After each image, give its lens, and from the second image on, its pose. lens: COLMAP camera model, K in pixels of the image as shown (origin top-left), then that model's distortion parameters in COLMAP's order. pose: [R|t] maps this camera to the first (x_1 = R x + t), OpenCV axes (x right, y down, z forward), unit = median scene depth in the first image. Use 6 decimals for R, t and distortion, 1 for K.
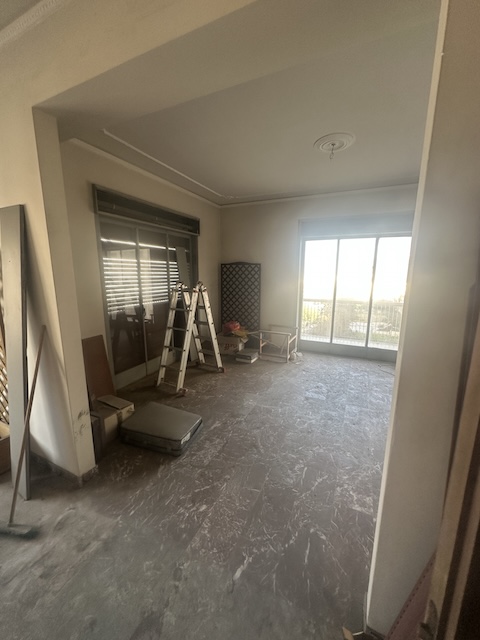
lens RADIAL K [[255.7, 0, 242.4], [0, 255.7, 318.5], [0, 0, 1]] dist [-0.001174, -0.000139]
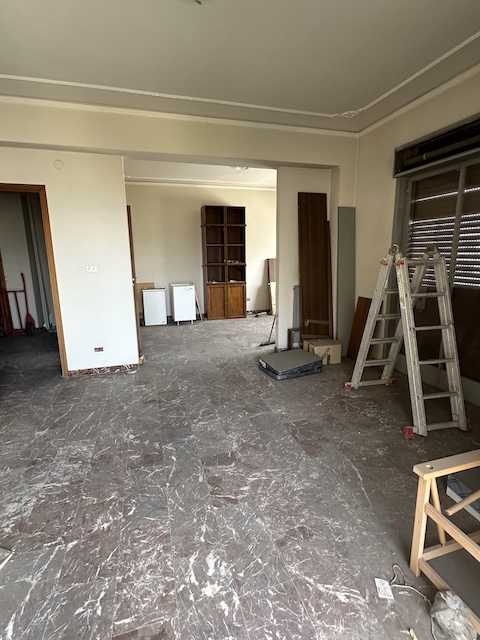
lens RADIAL K [[318.3, 0, 243.3], [0, 318.3, 318.3], [0, 0, 1]] dist [-0.000501, -0.000105]
pose [[-0.747330, 0.129811, -0.651649, 1.094197], [-0.115632, 0.940357, 0.319933, -0.336718], [0.654314, 0.314448, -0.687747, 2.376785]]
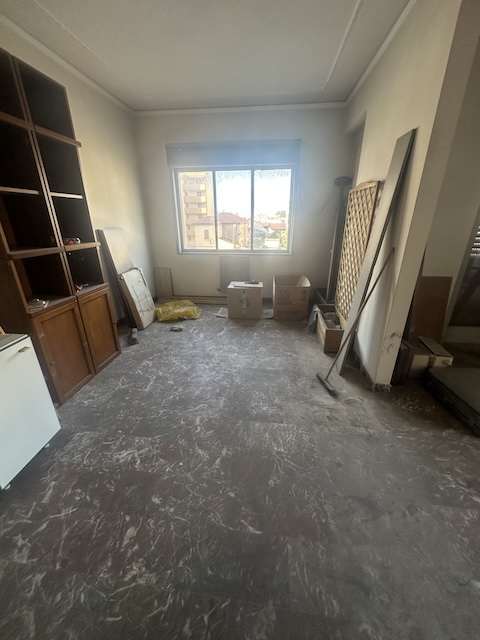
lens RADIAL K [[255.7, 0, 240.4], [0, 255.7, 319.6], [0, 0, 1]] dist [-0.001174, -0.000139]
pose [[0.306937, 0.347848, -0.885884, 0.114626], [-0.168265, 0.935986, 0.309221, 0.078781], [0.936737, 0.054152, 0.345820, -0.007798]]
